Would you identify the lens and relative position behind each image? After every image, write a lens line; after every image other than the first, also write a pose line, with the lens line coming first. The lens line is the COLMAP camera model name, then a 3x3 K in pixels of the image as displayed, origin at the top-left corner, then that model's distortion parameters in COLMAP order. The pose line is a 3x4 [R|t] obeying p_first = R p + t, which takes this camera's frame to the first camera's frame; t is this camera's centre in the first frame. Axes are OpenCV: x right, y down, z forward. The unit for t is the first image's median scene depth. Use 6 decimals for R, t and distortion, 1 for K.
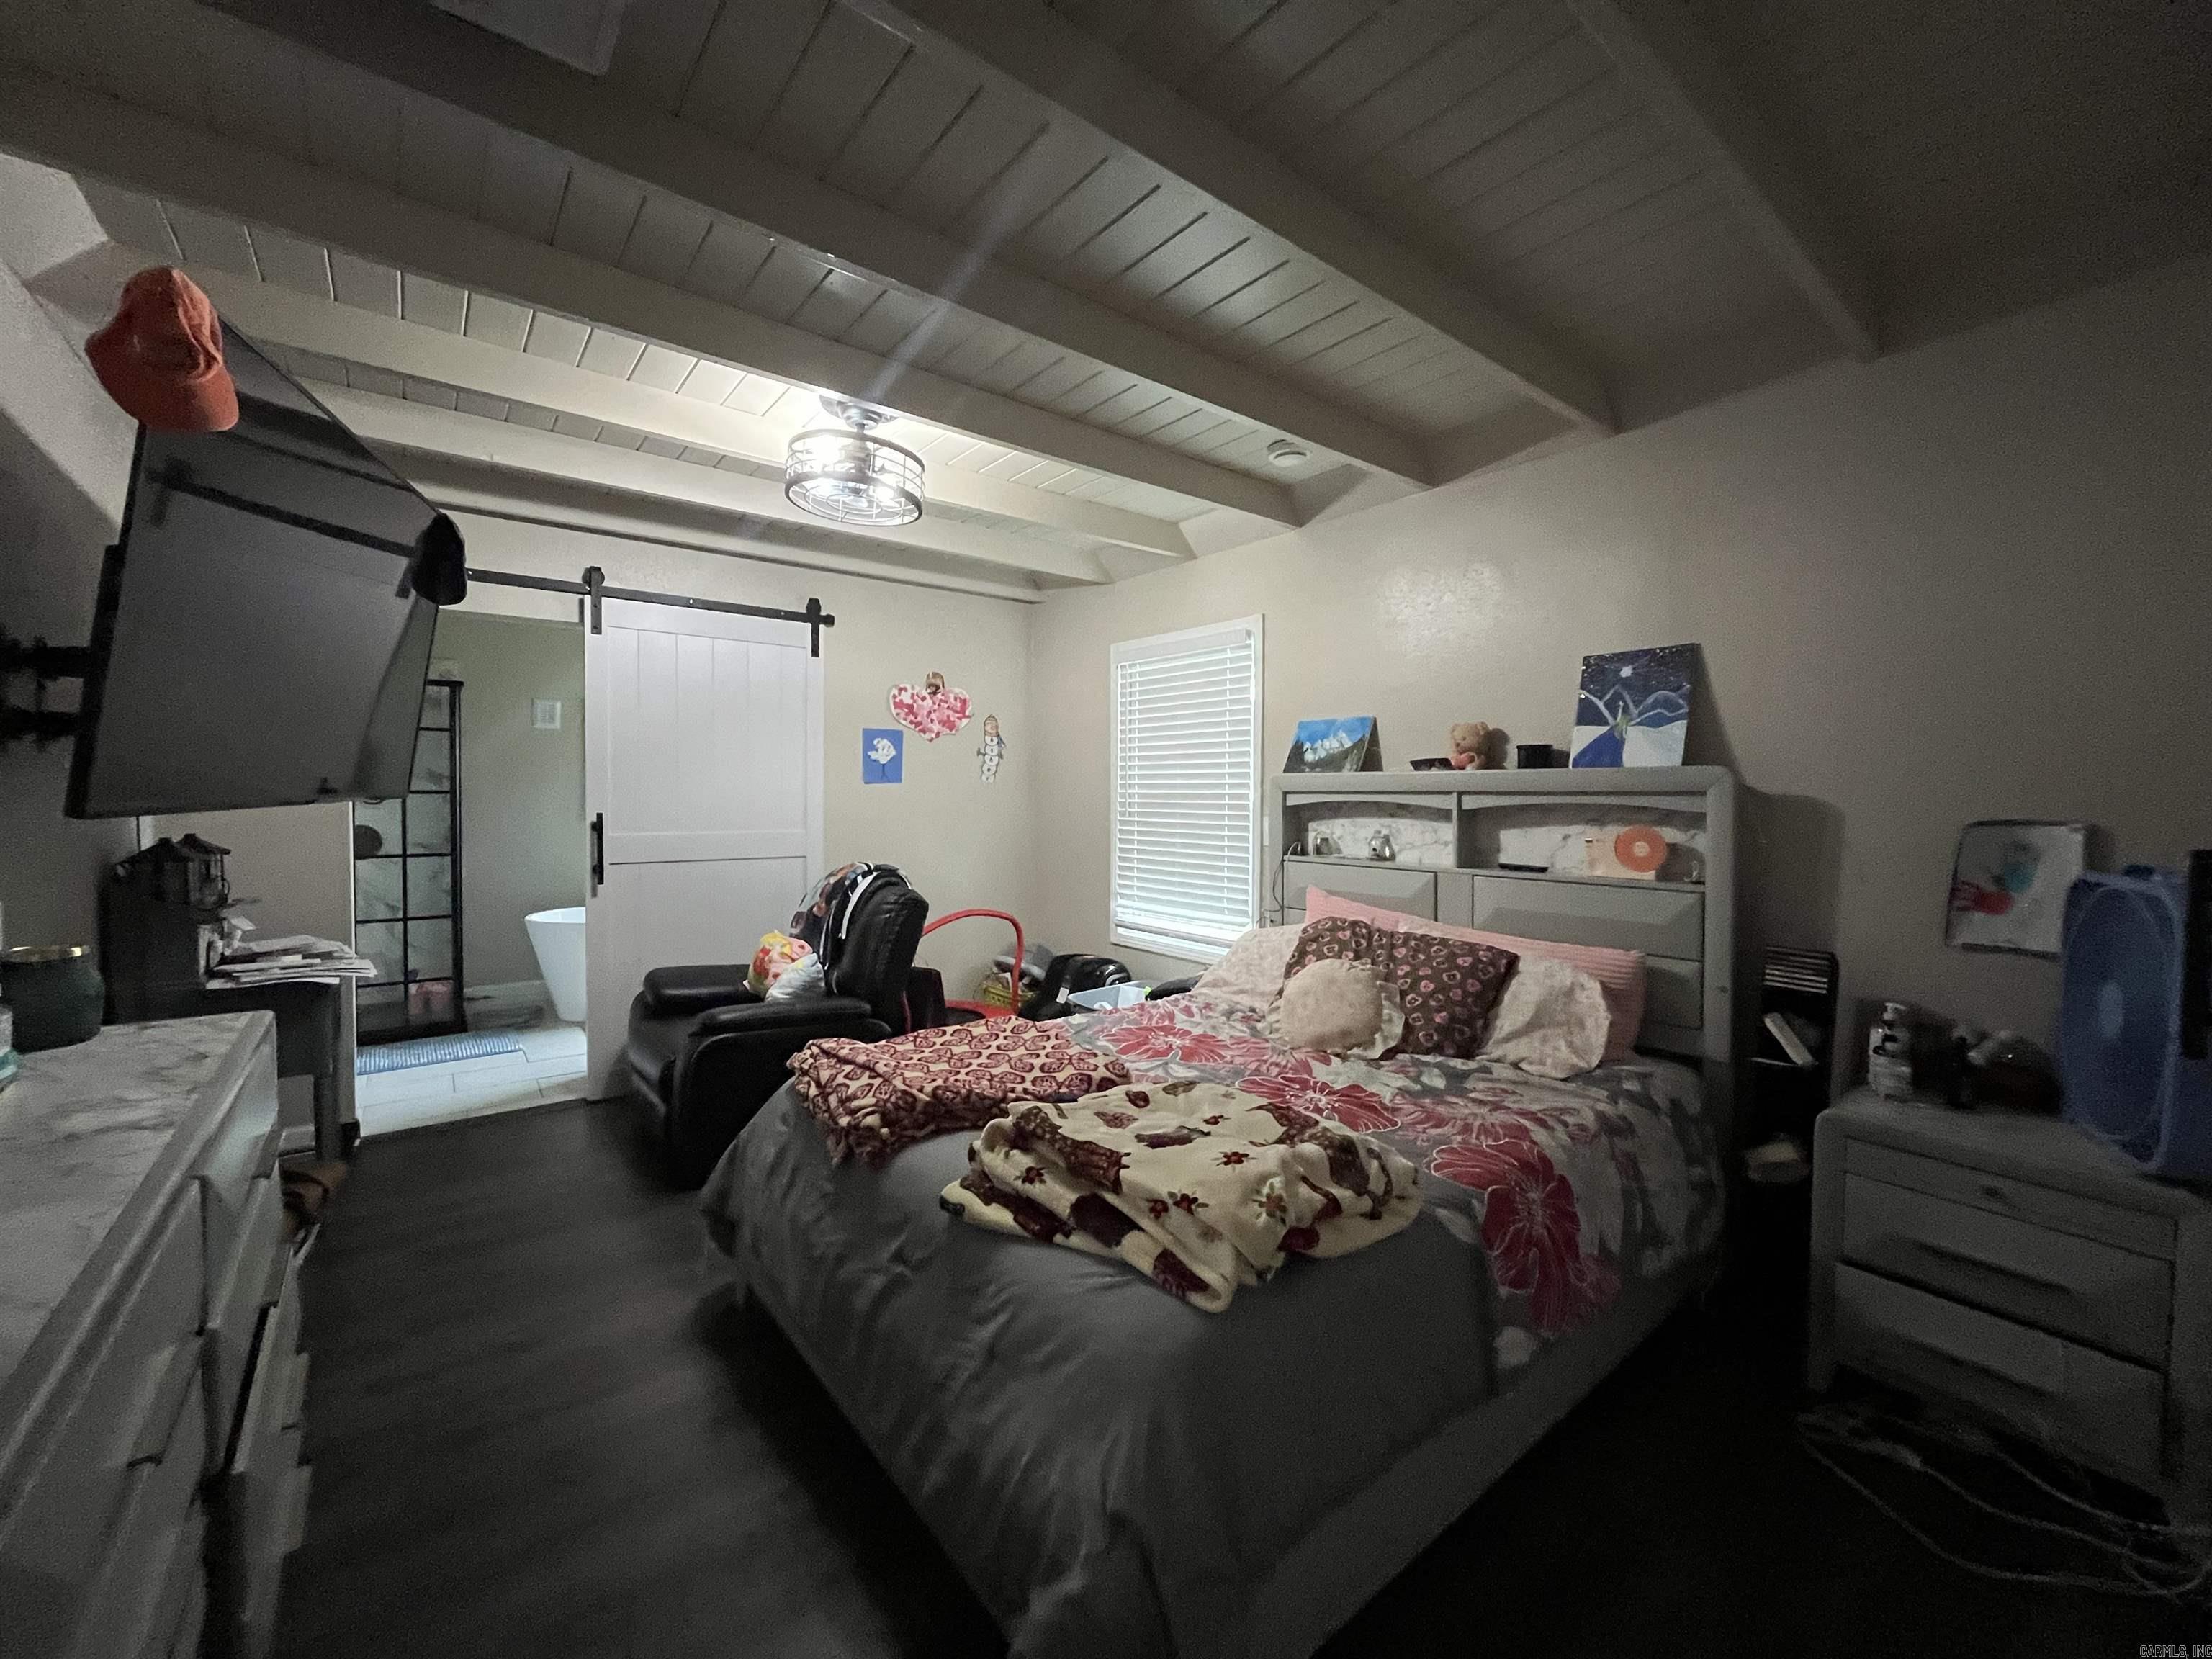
lens RADIAL K [[888.8, 0, 1107.8], [0, 888.8, 821.8], [0, 0, 1]] dist [-0.002289, -0.000230]
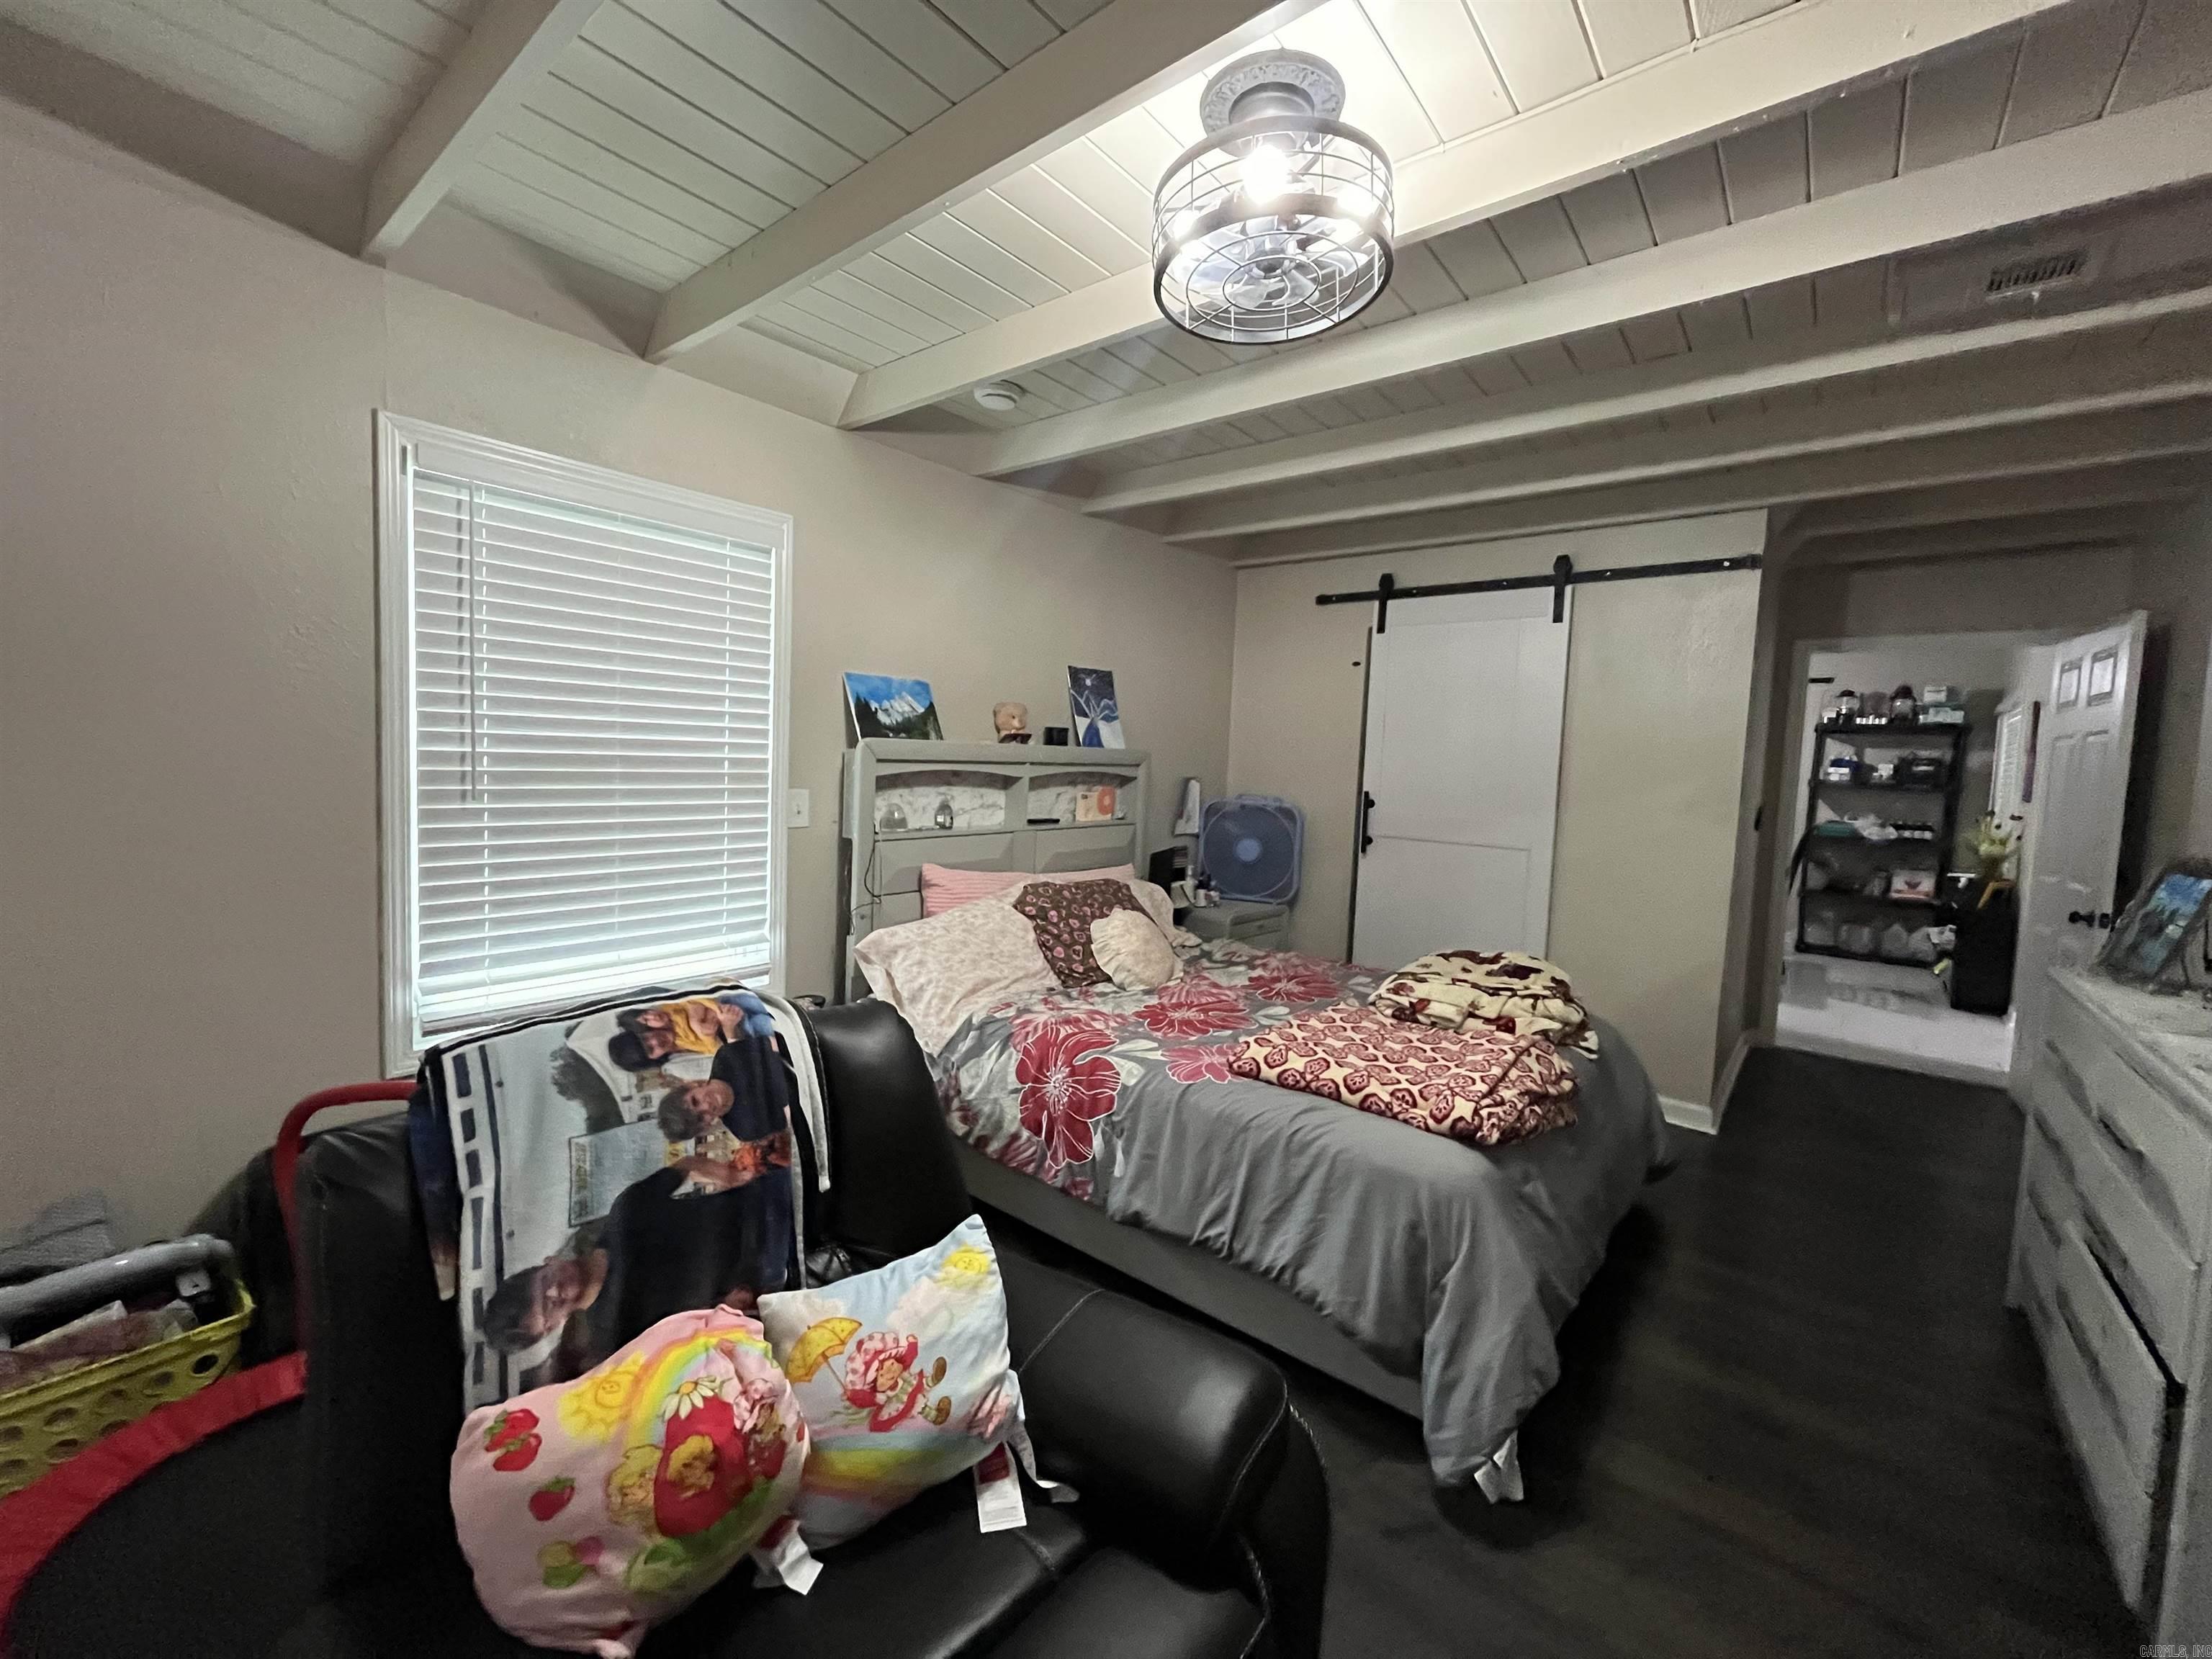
lens RADIAL K [[886.2, 0, 1100.3], [0, 886.2, 822.9], [0, 0, 1]] dist [-0.000957, -0.000073]
pose [[-0.211092, -0.088994, 0.973406, -0.840262], [-0.006230, 0.995949, 0.089704, -0.064206], [-0.977446, 0.012871, -0.210791, 1.230962]]
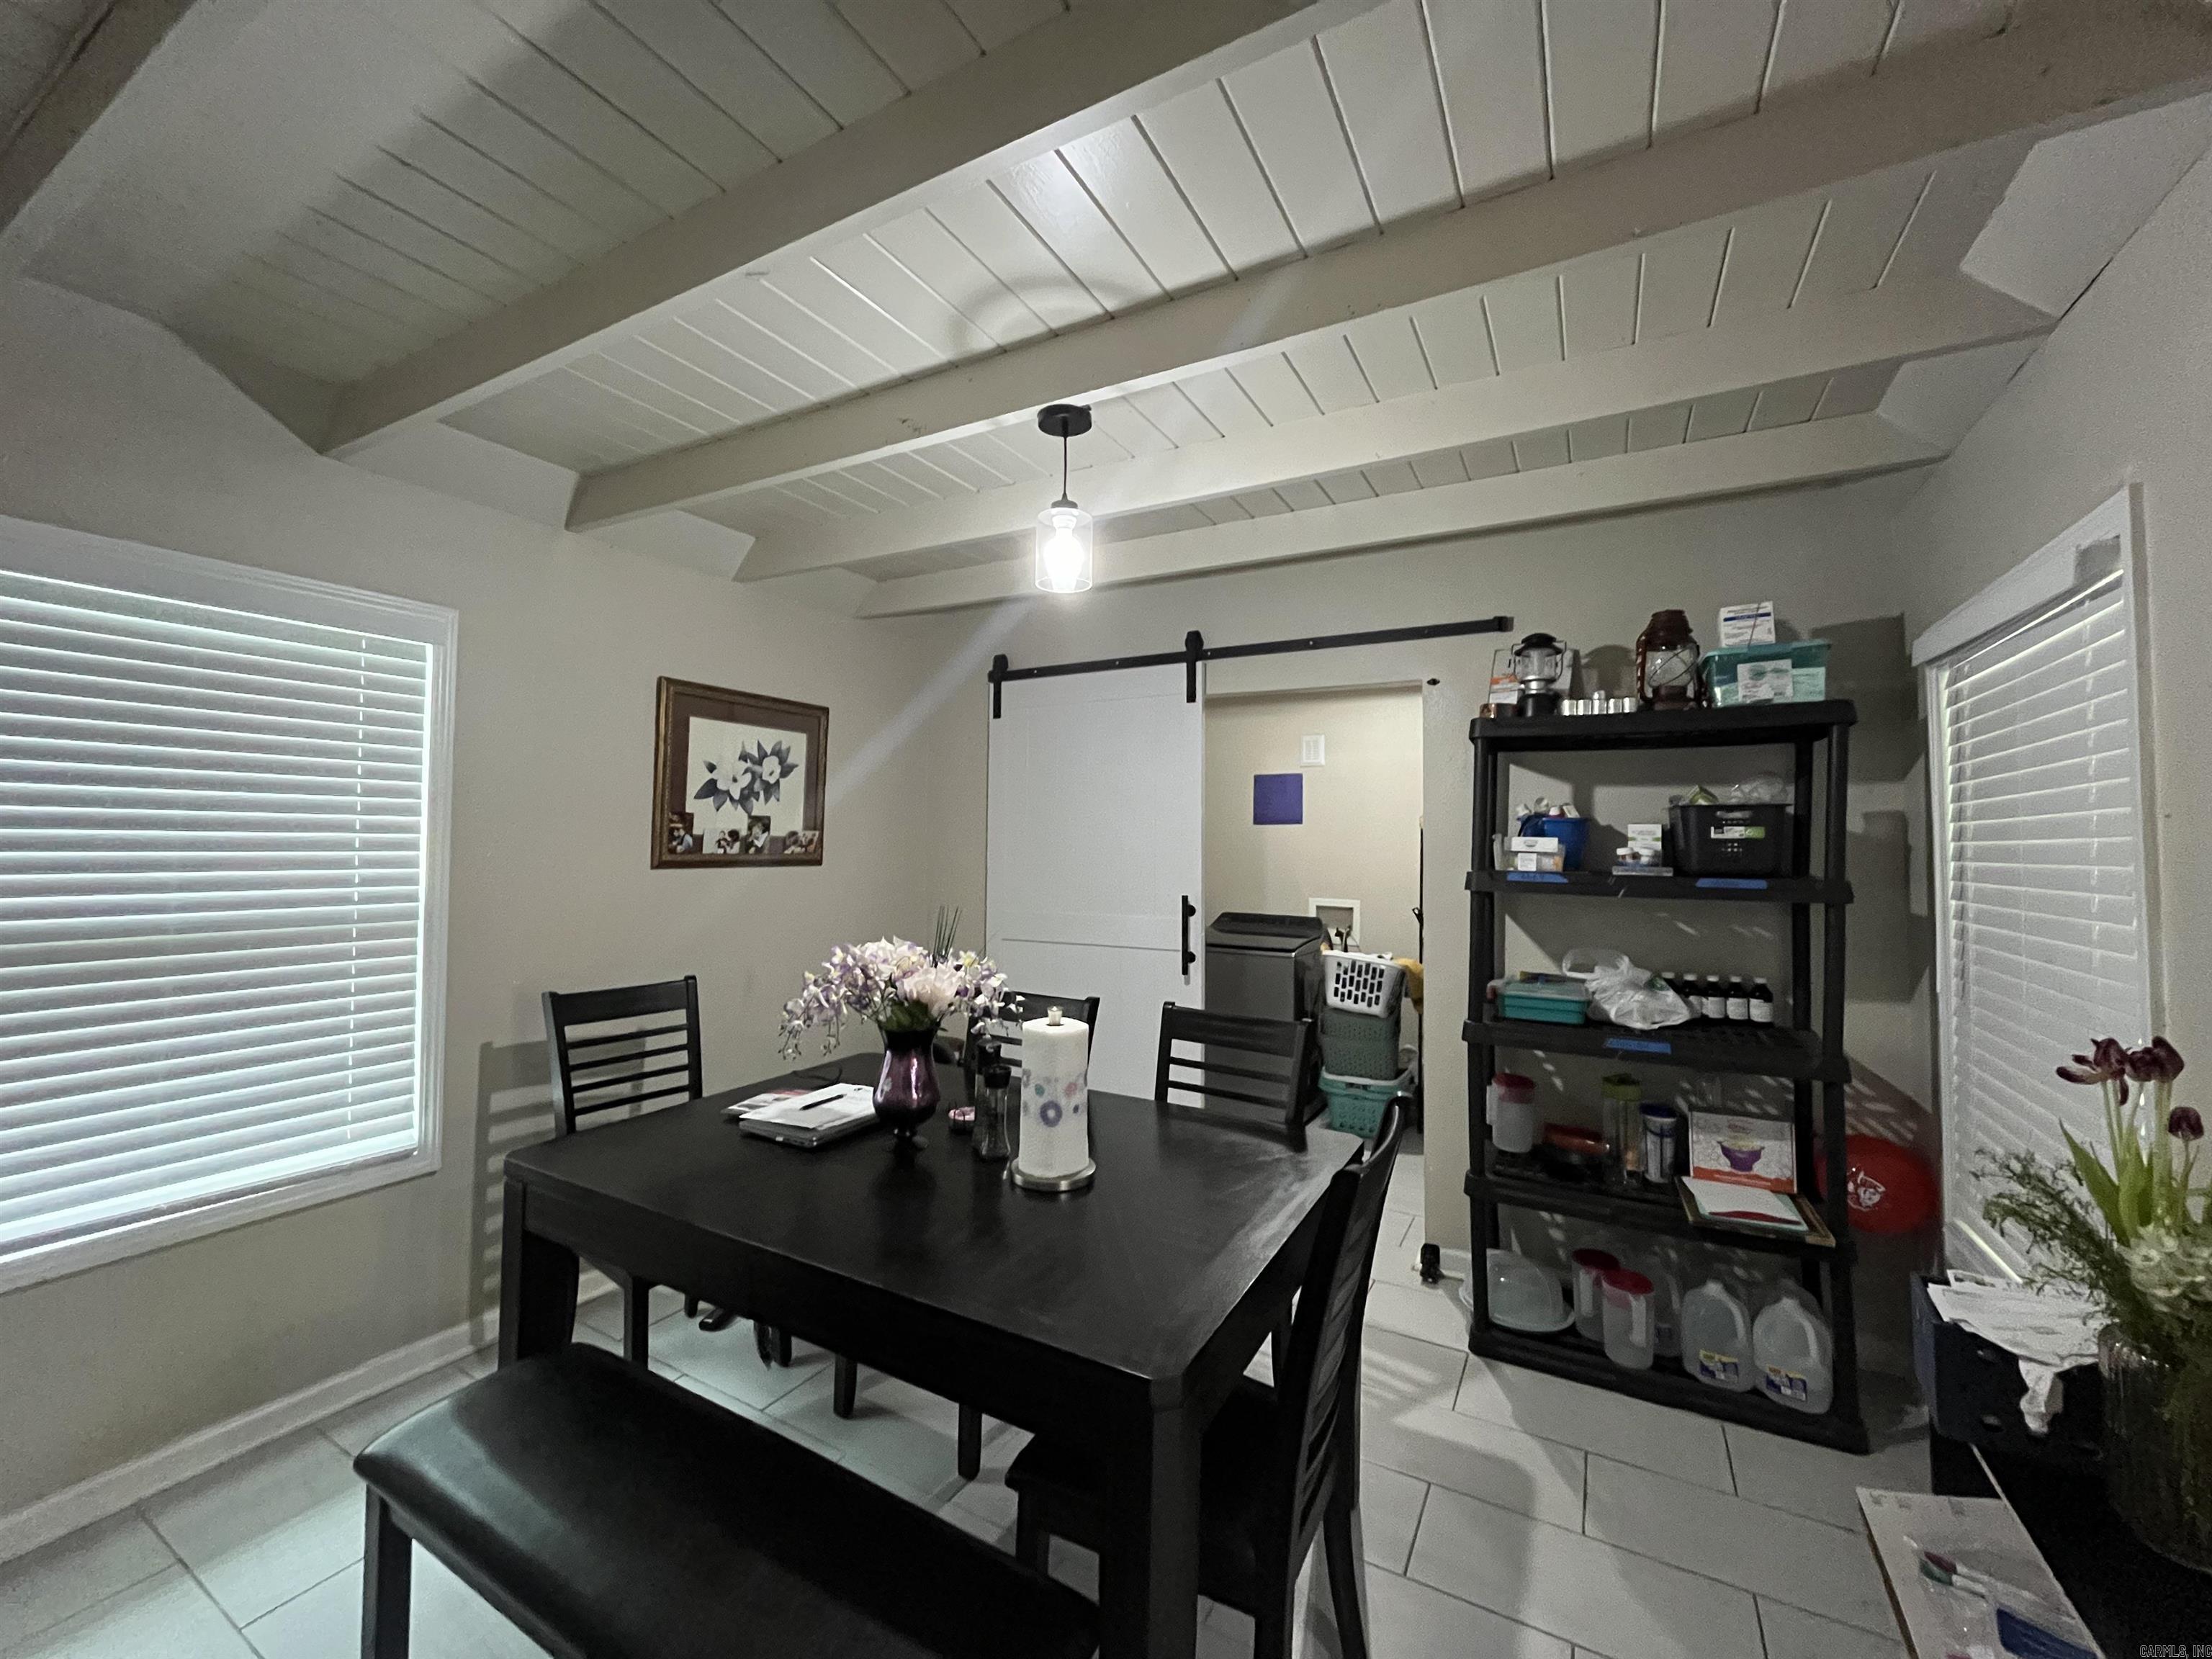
lens RADIAL K [[888.8, 0, 1107.8], [0, 888.8, 821.8], [0, 0, 1]] dist [-0.002289, -0.000230]
pose [[-0.384357, 0.006217, 0.923164, -0.802575], [0.016484, 0.999864, 0.000129, -0.063272], [-0.923037, 0.015267, -0.384407, 1.179647]]
